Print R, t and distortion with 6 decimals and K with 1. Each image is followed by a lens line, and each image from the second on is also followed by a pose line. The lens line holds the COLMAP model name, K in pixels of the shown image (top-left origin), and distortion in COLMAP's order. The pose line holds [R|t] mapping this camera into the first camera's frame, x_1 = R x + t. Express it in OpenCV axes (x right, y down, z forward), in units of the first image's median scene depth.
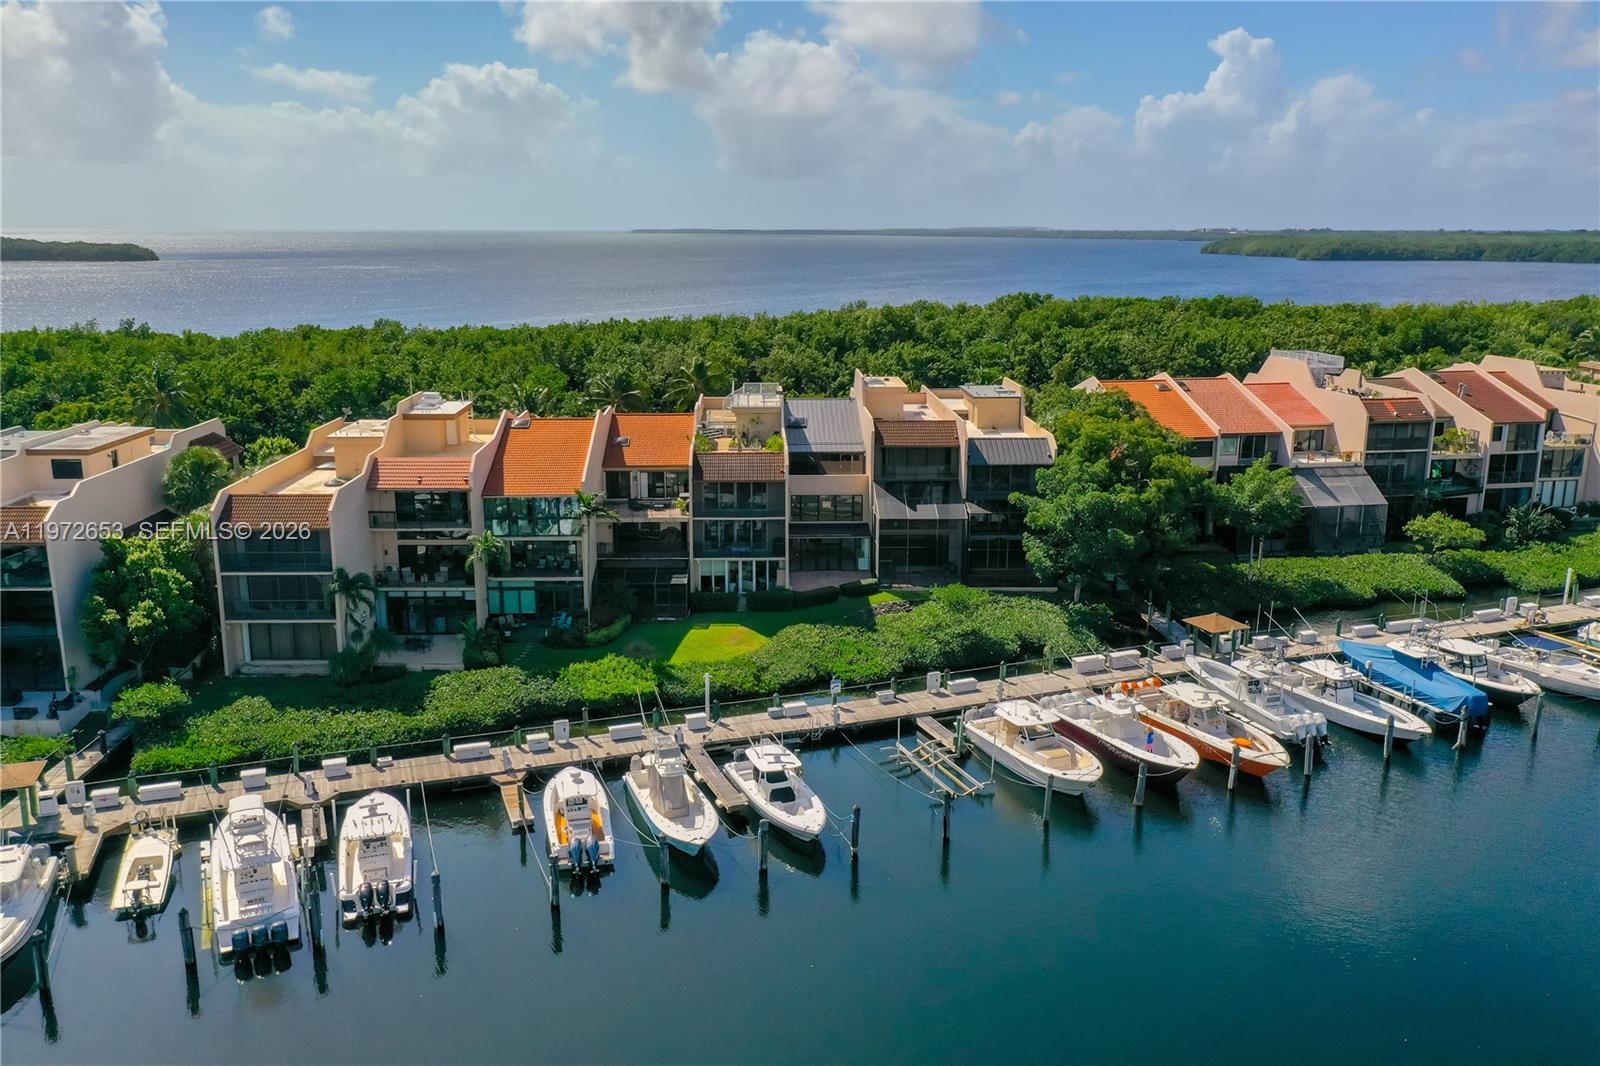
lens RADIAL K [[1264.8, 0, 800.0], [0, 1264.8, 533.0], [0, 0, 1]] dist [-0.003411, -0.002226]
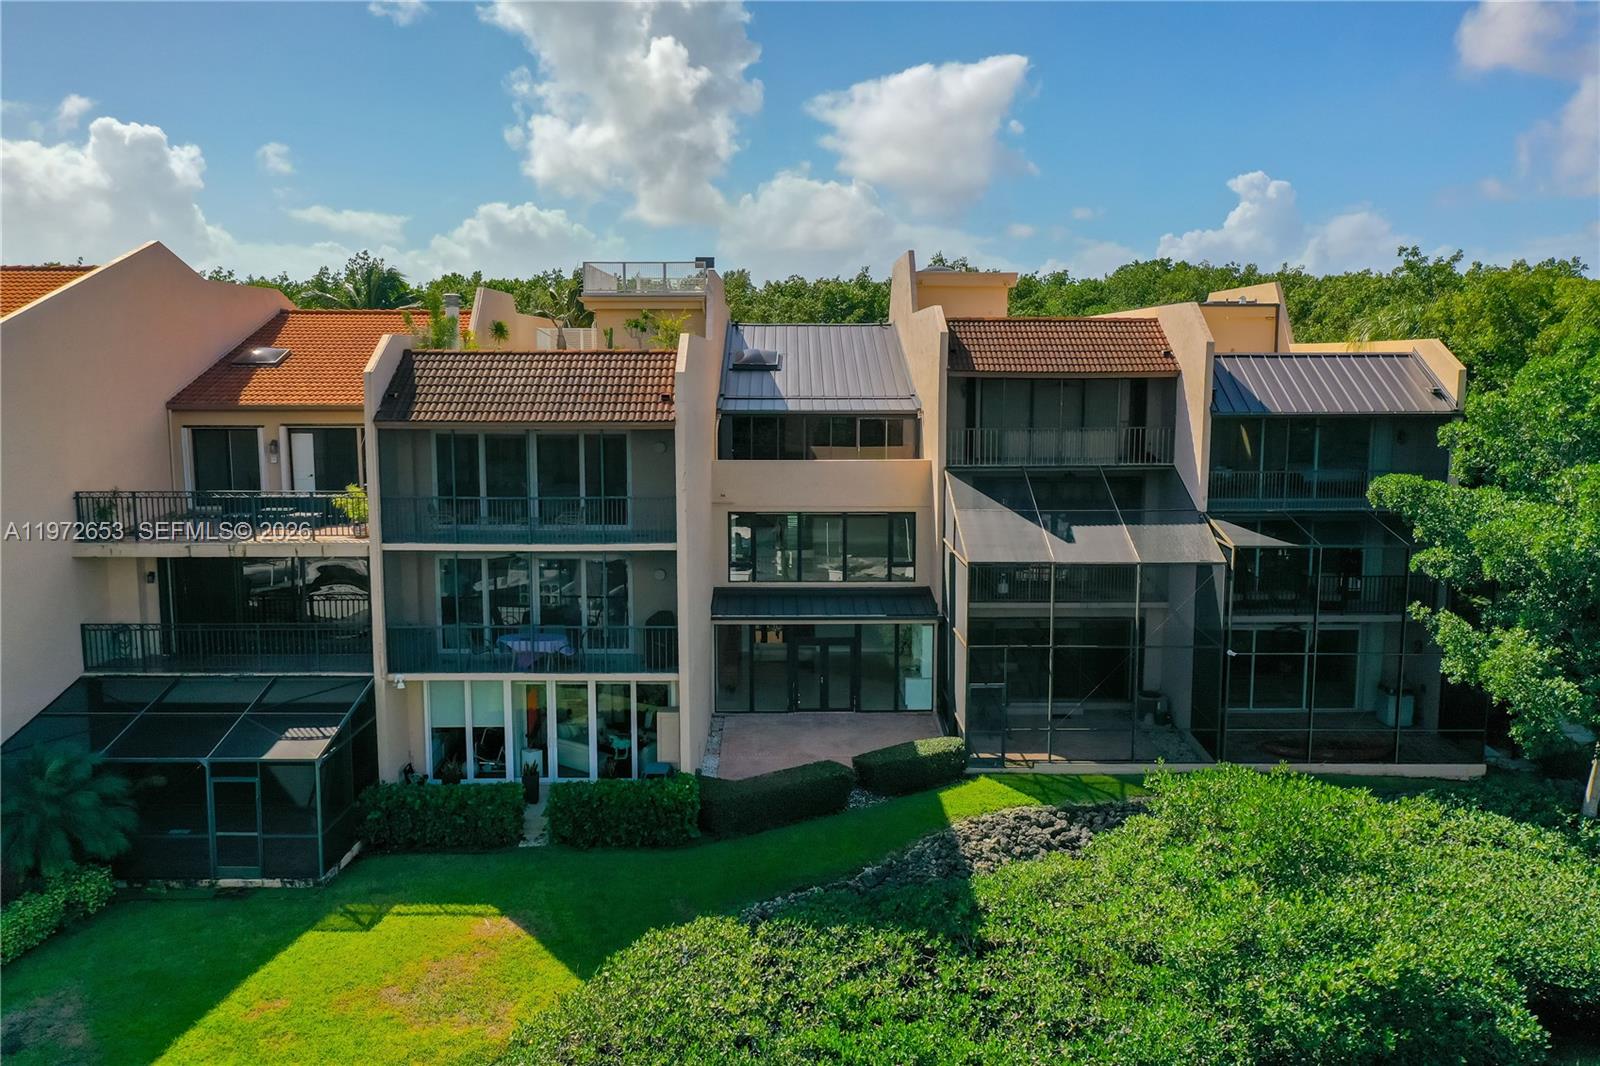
lens RADIAL K [[1254.0, 0, 800.0], [0, 1254.0, 533.0], [0, 0, 1]] dist [-0.007083, -0.000802]
pose [[0.999773, 0.001023, -0.021271, 0.027073], [-0.003227, 0.994589, -0.103840, 0.018421], [0.021050, 0.103885, 0.994367, 0.735552]]
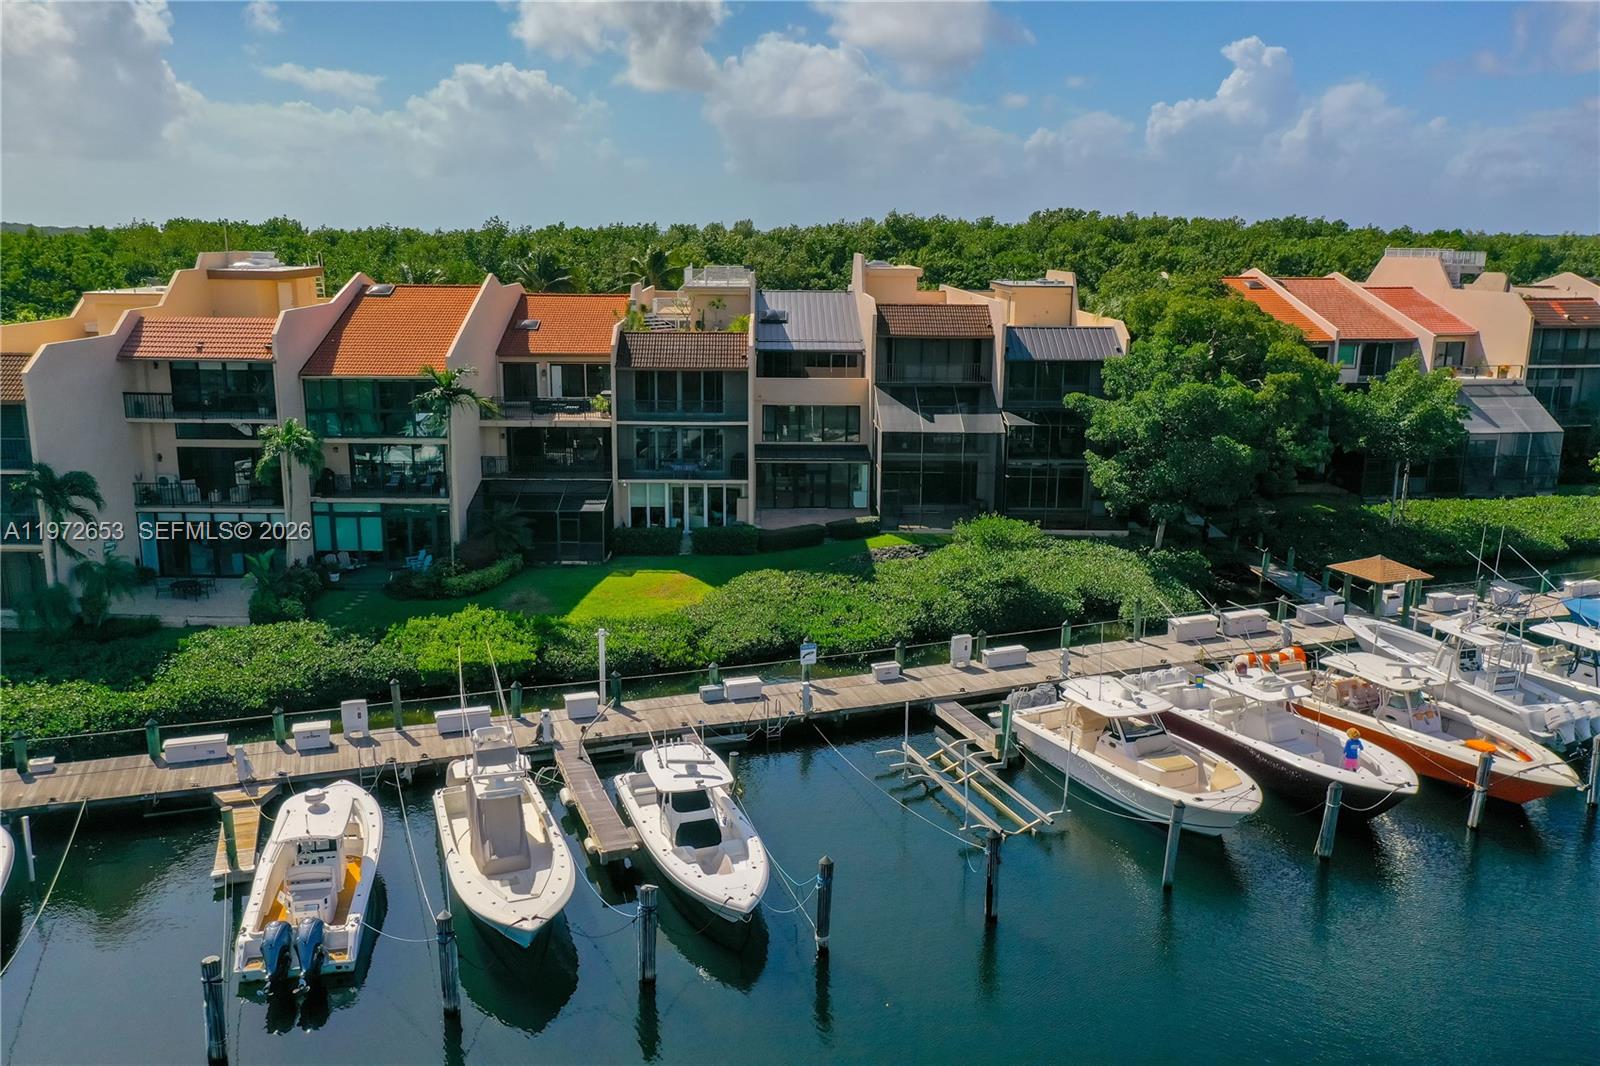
lens RADIAL K [[1254.0, 0, 800.0], [0, 1254.0, 533.0], [0, 0, 1]] dist [-0.007083, -0.000802]
pose [[0.999930, 0.009484, -0.007069, 0.024342], [-0.009503, 0.999951, -0.002596, 0.054222], [0.007044, 0.002663, 0.999972, 0.321376]]
